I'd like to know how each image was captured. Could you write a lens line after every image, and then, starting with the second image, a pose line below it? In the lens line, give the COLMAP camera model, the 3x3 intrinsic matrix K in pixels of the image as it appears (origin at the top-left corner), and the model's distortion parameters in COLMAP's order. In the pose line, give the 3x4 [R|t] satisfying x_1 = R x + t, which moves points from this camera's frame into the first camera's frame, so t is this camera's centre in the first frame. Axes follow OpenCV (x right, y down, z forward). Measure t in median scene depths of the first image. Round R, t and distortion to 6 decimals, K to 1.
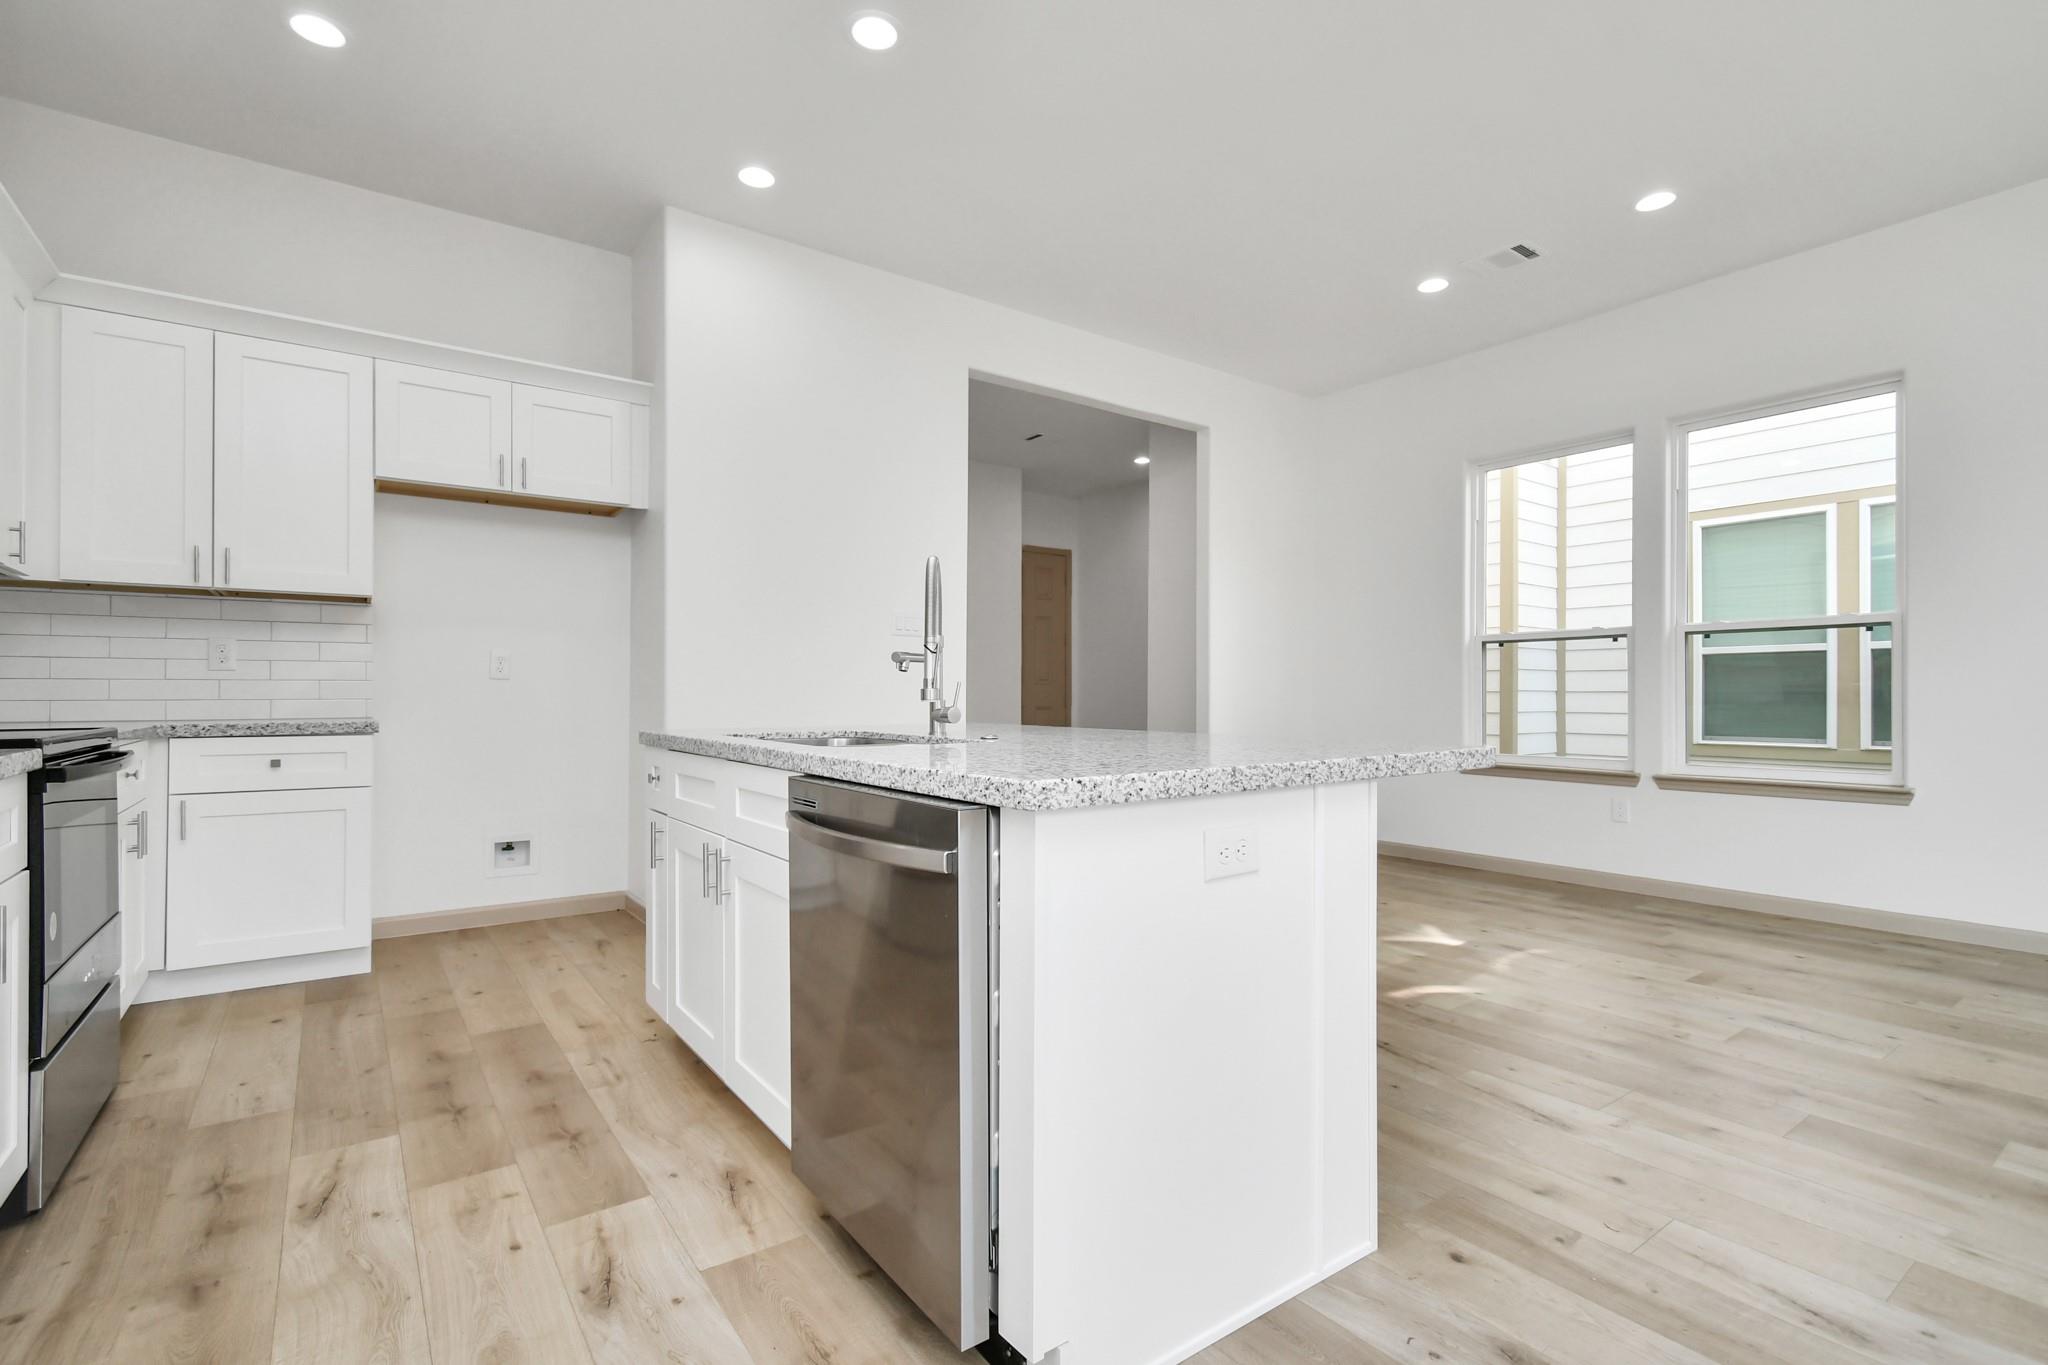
lens RADIAL K [[926.4, 0, 1020.9], [0, 926.4, 706.6], [0, 0, 1]] dist [0.008288, -0.002434]
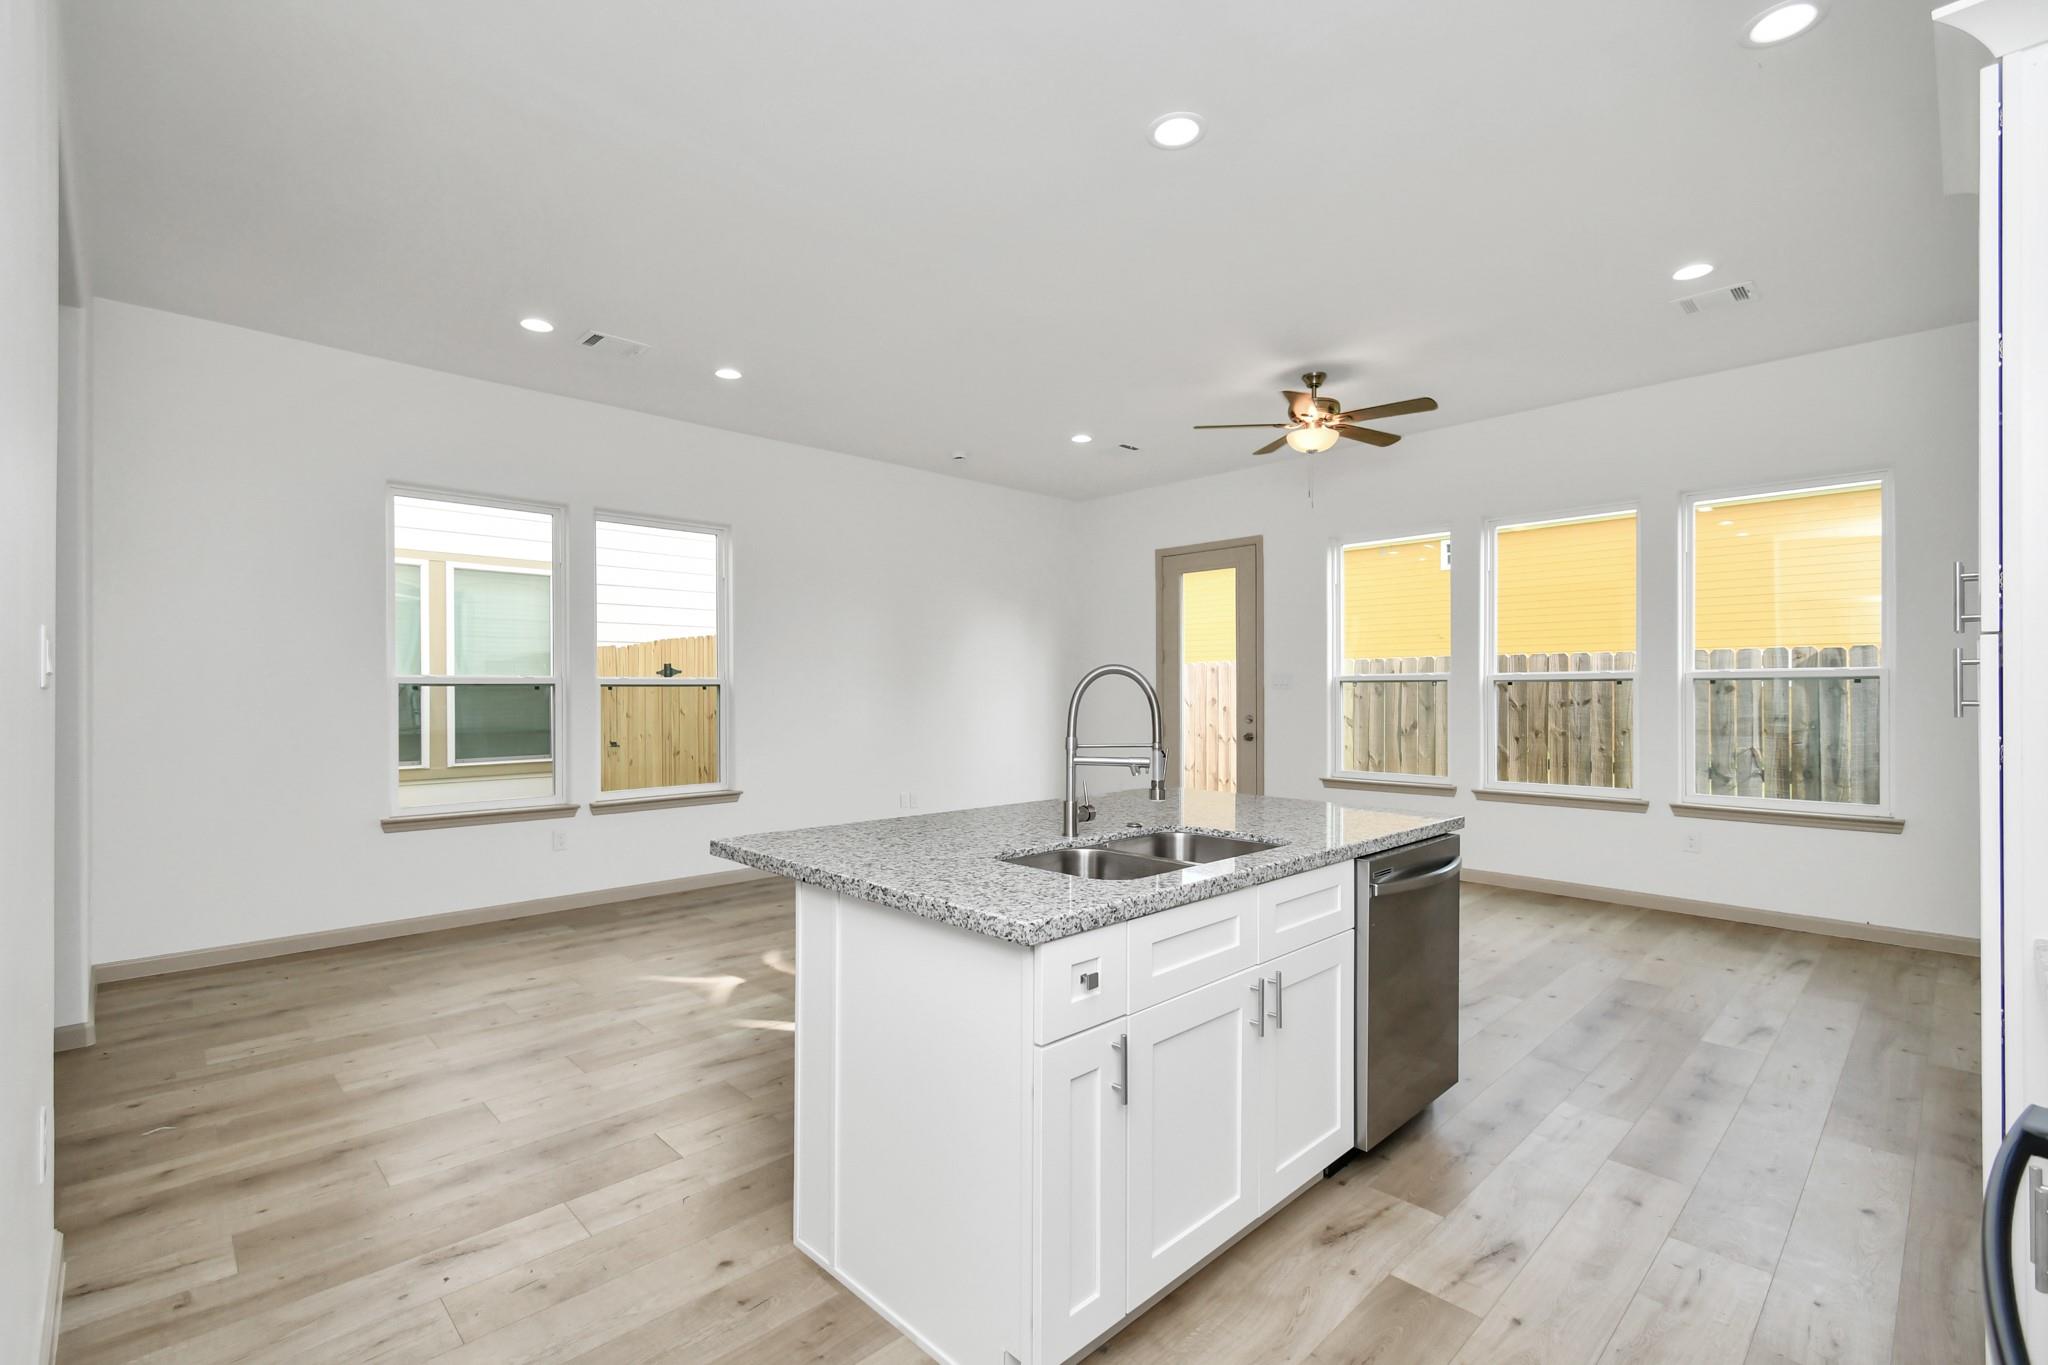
lens RADIAL K [[926.4, 0, 1015.4], [0, 926.4, 684.7], [0, 0, 1]] dist [0.008288, -0.002434]
pose [[-0.138803, 0.004301, 0.990311, -0.806068], [0.014386, 0.999894, -0.002327, -0.098859], [-0.990215, 0.013923, -0.138850, 0.892788]]
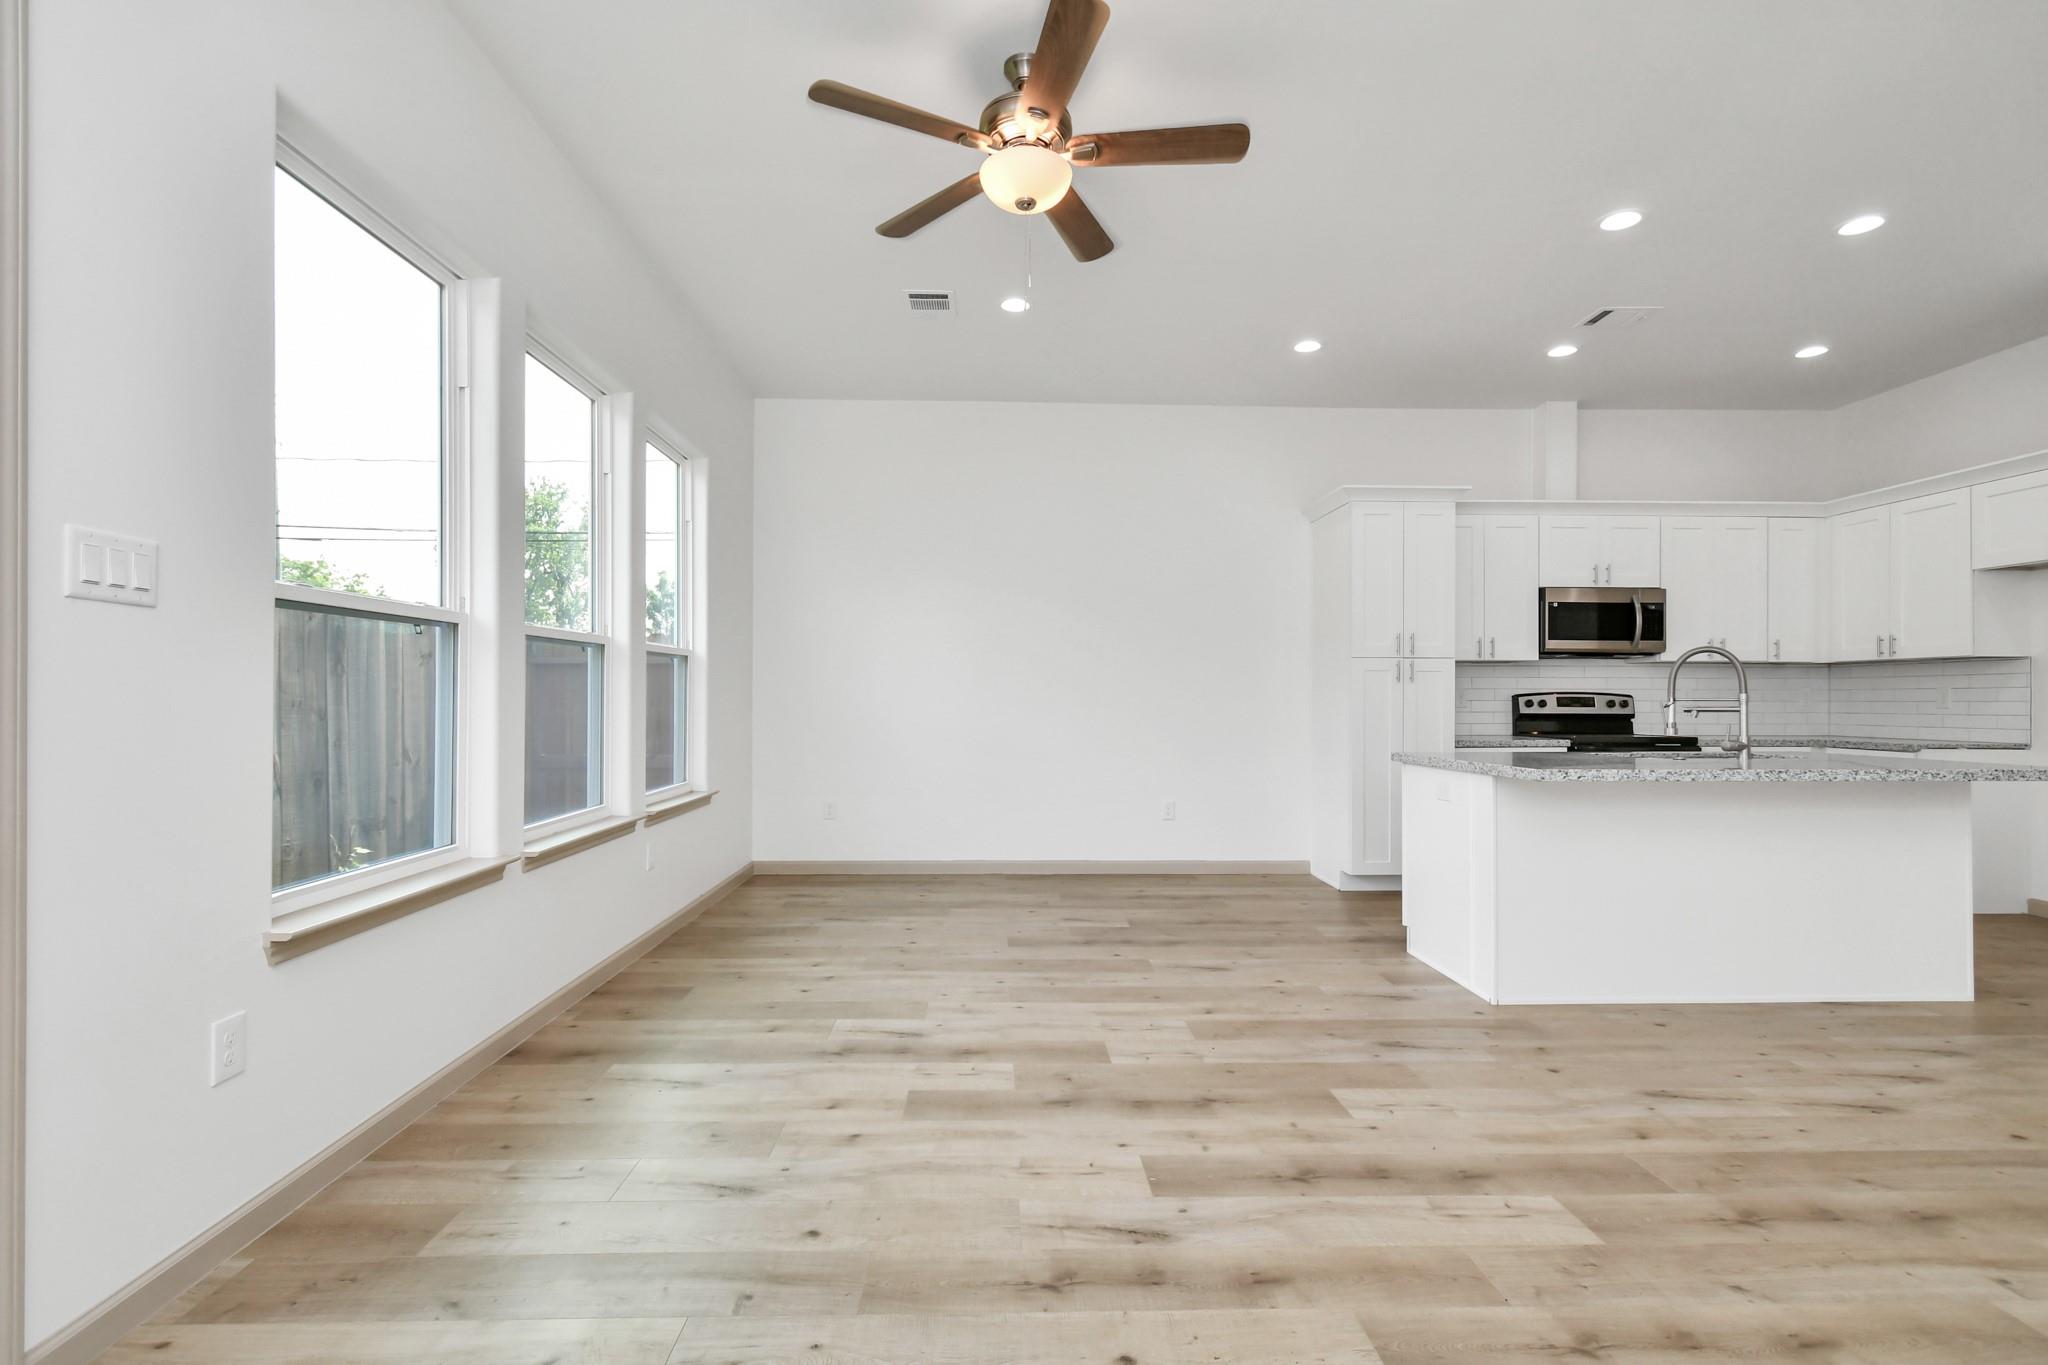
lens RADIAL K [[926.4, 0, 1031.4], [0, 926.4, 698.6], [0, 0, 1]] dist [0.008288, -0.002434]
pose [[-0.550279, -0.004978, -0.834966, 1.351975], [-0.014651, 0.999886, 0.003694, -0.042608], [0.834853, 0.014266, -0.550289, 0.646248]]
